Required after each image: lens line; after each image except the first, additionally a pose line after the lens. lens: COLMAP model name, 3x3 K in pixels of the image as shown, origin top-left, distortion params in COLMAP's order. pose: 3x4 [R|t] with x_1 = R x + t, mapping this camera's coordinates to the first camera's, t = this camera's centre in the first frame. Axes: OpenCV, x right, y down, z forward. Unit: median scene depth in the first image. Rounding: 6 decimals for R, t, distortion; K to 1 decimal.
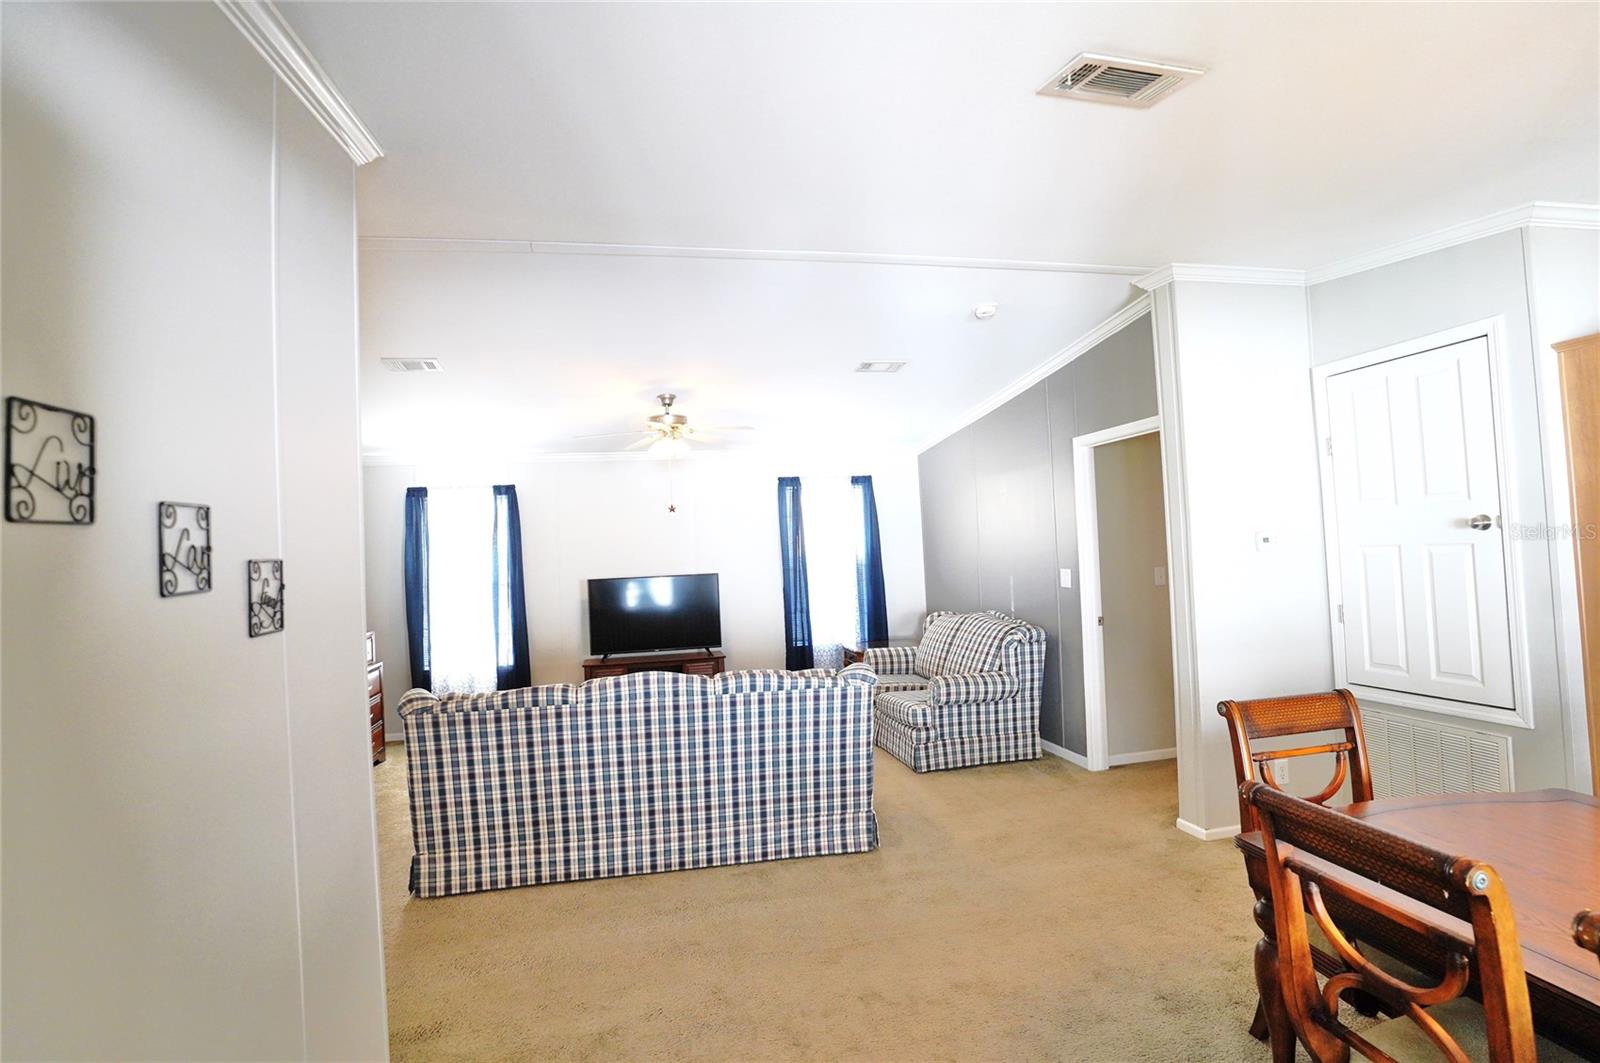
lens RADIAL K [[799.3, 0, 802.5], [0, 799.3, 533.2], [0, 0, 1]] dist [-0.064771, 0.029905]
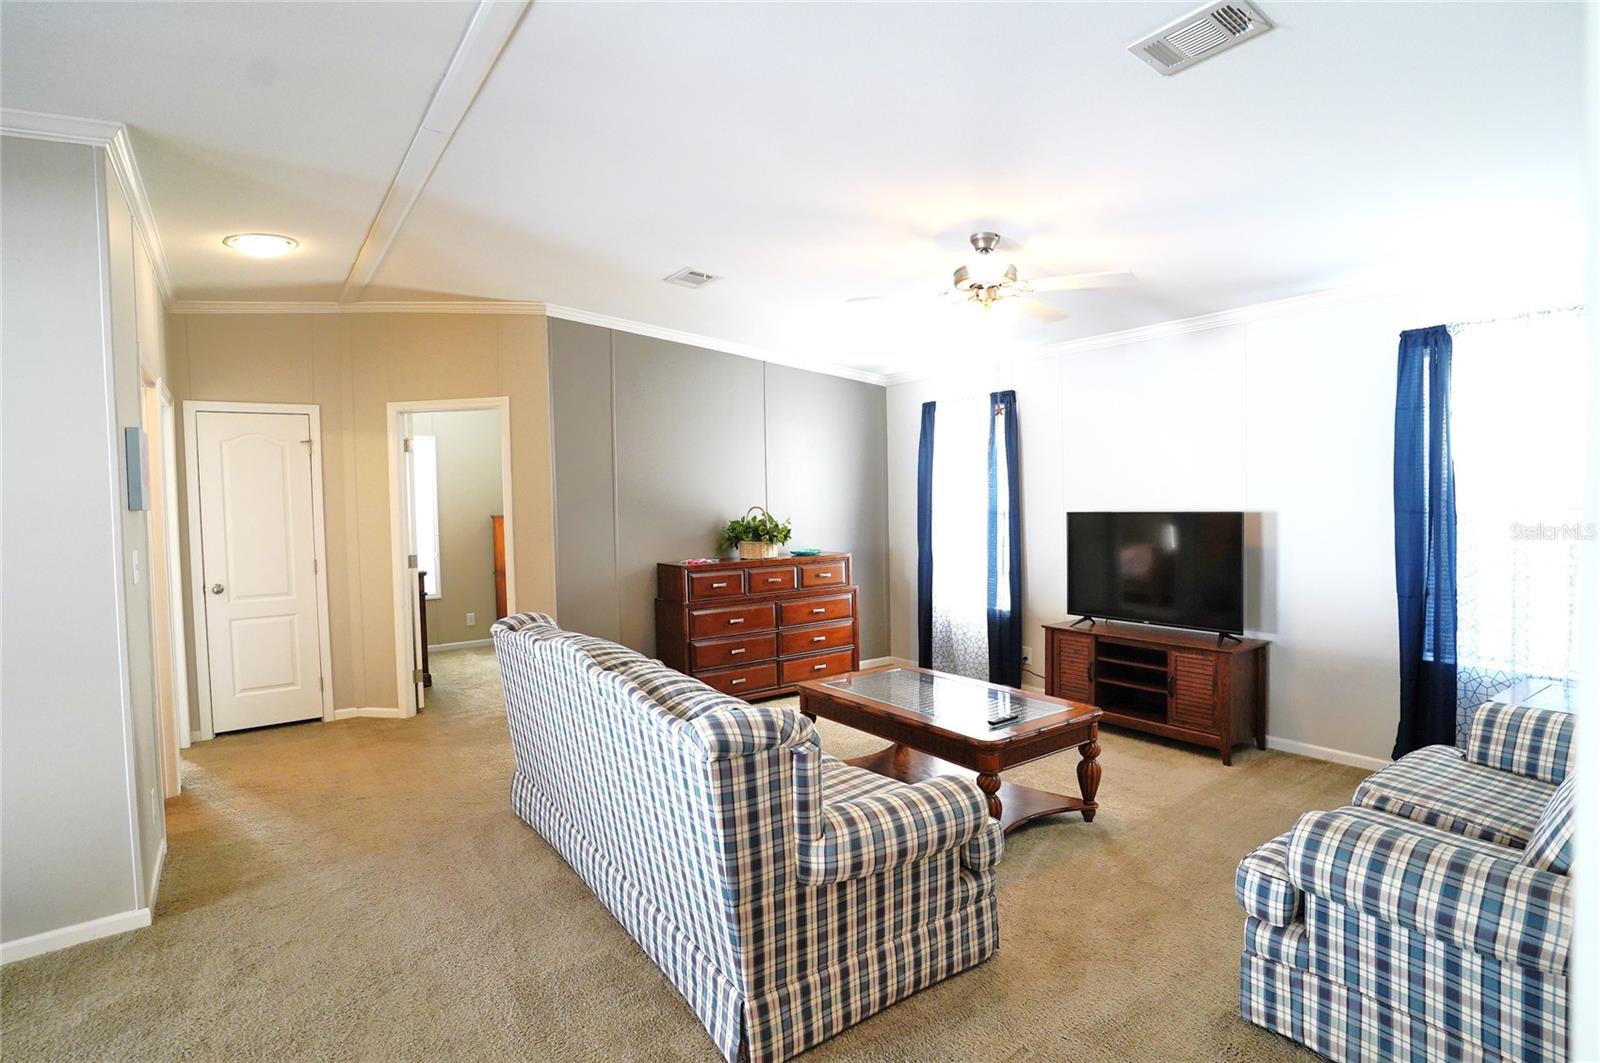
lens RADIAL K [[799.3, 0, 800.1], [0, 799.3, 529.8], [0, 0, 1]] dist [-0.064771, 0.029905]
pose [[0.399192, 0.068828, -0.914280, 0.399009], [0.023255, 0.996098, 0.085141, 0.008256], [0.916572, -0.055249, 0.396034, 0.632325]]
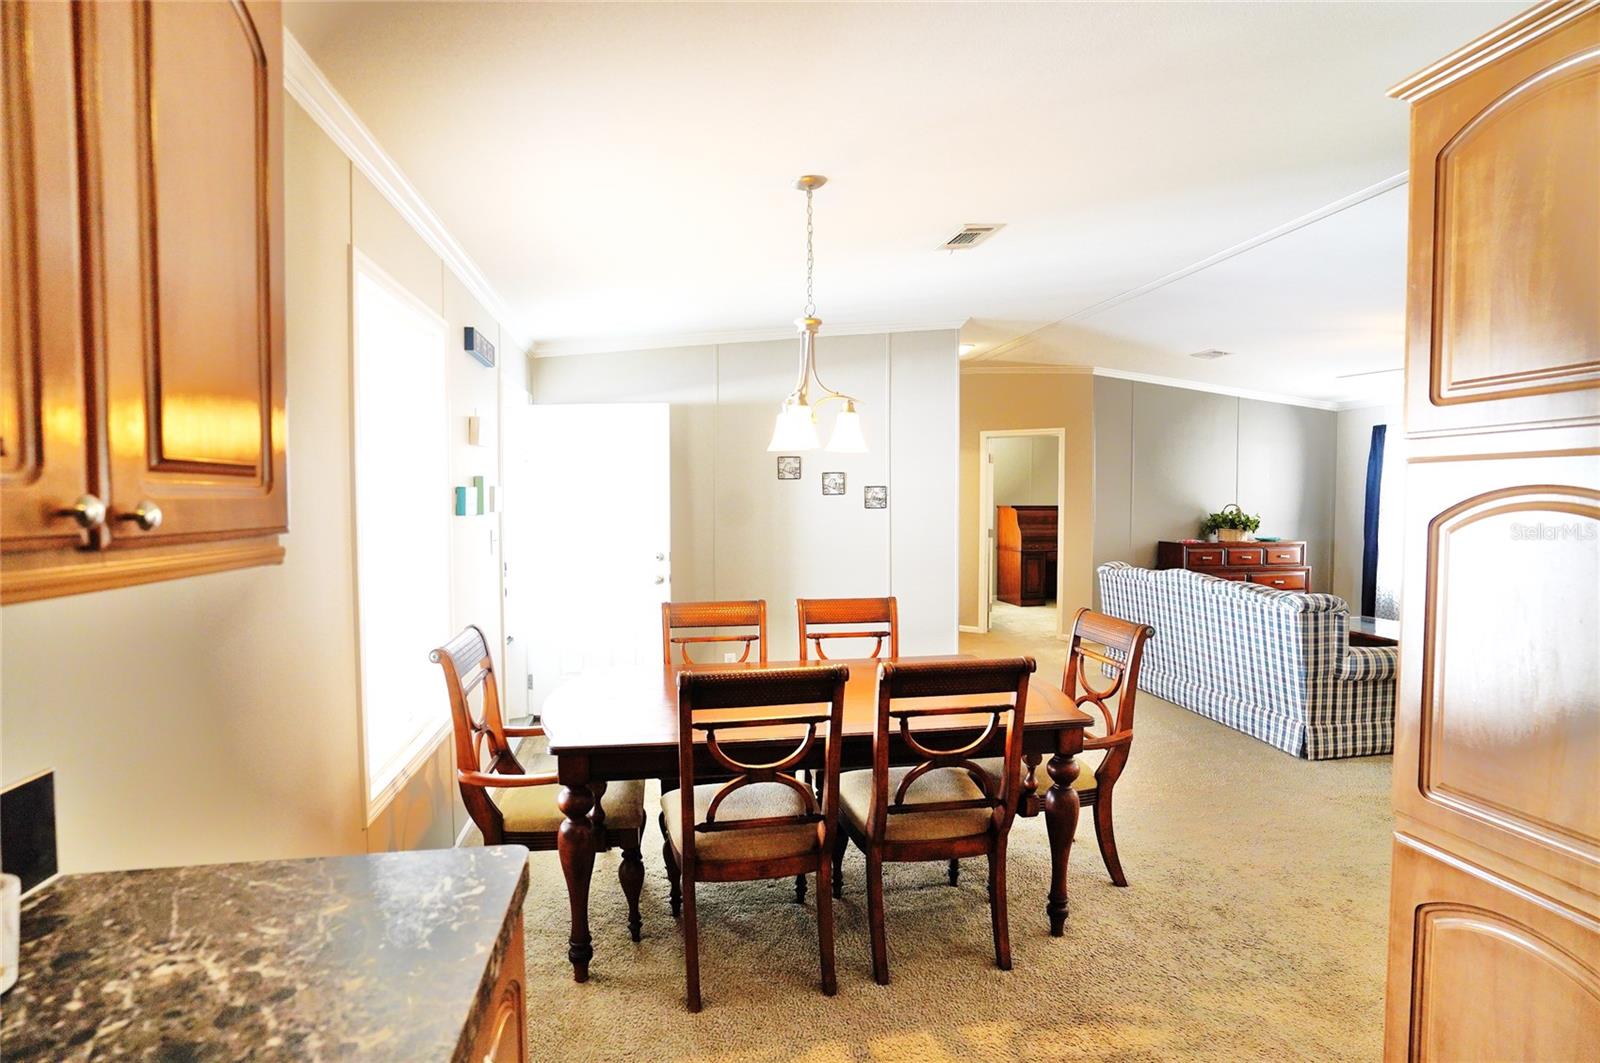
lens RADIAL K [[799.3, 0, 802.6], [0, 799.3, 528.0], [0, 0, 1]] dist [-0.064771, 0.029905]
pose [[-0.026050, 0.079425, -0.996500, 0.875001], [0.020425, 0.996673, 0.078905, -0.020128], [0.999452, -0.018298, -0.027586, 0.243097]]
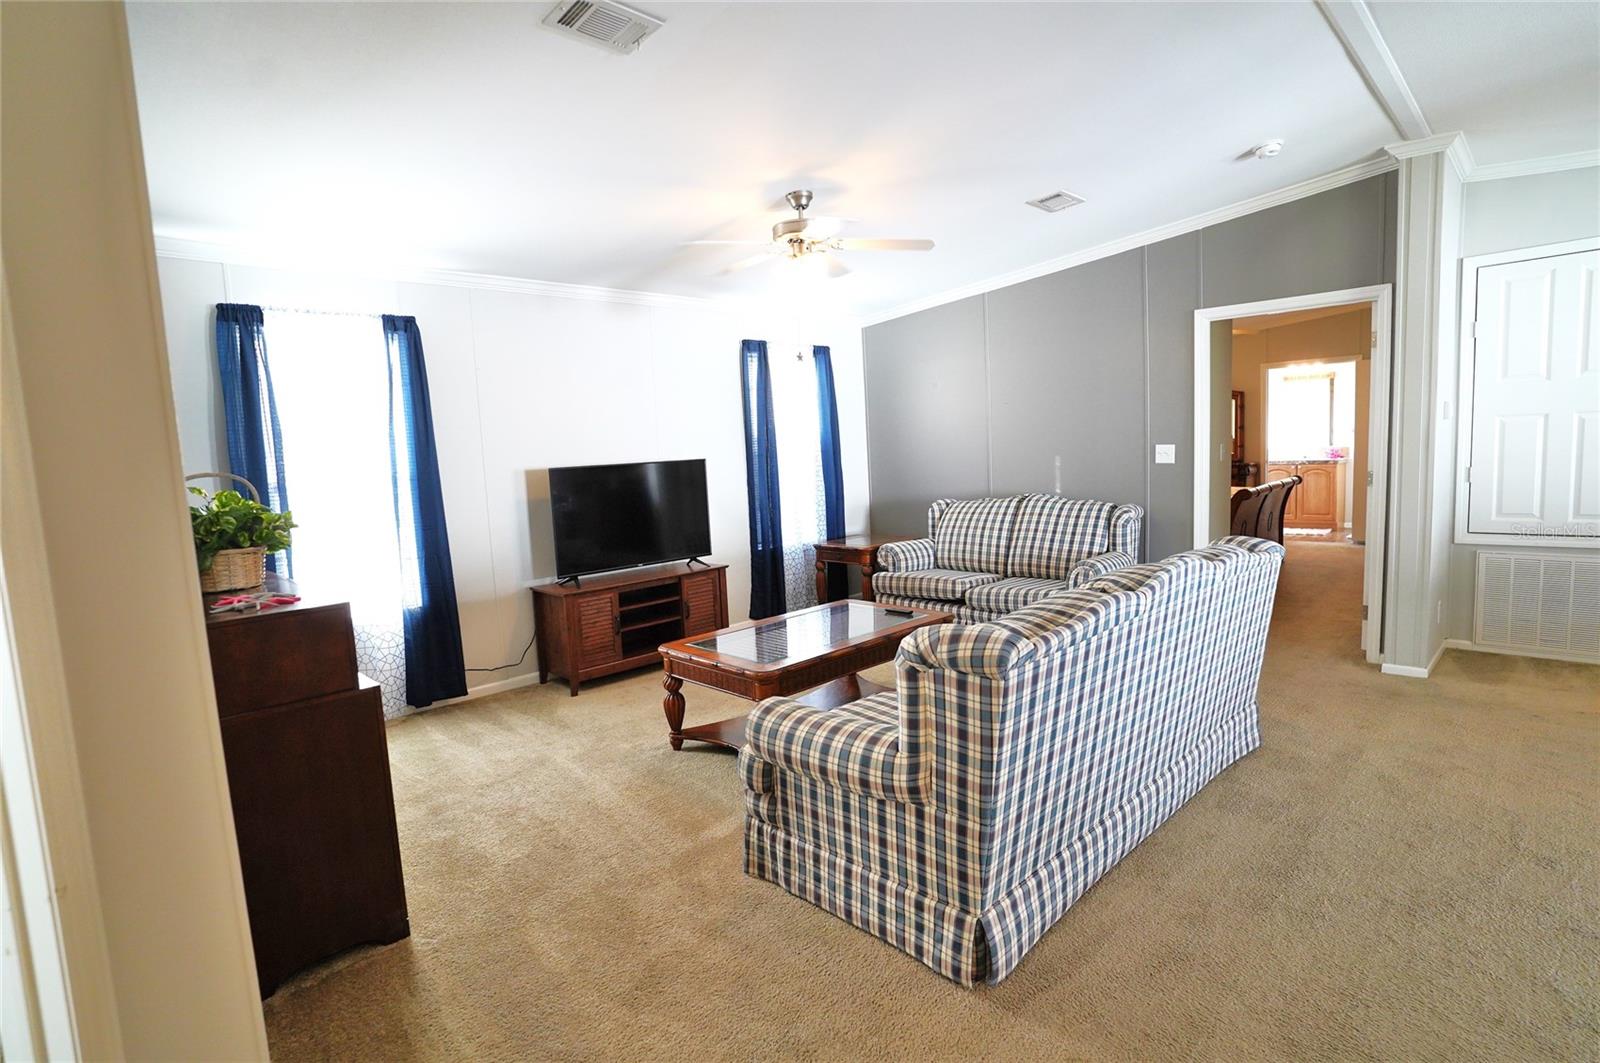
lens RADIAL K [[799.3, 0, 799.6], [0, 799.3, 534.1], [0, 0, 1]] dist [-0.064771, 0.029905]
pose [[0.841445, -0.053836, 0.537654, -0.595700], [-0.003676, 0.994431, 0.105327, 0.054775], [-0.540331, -0.090603, 0.836561, 0.417585]]
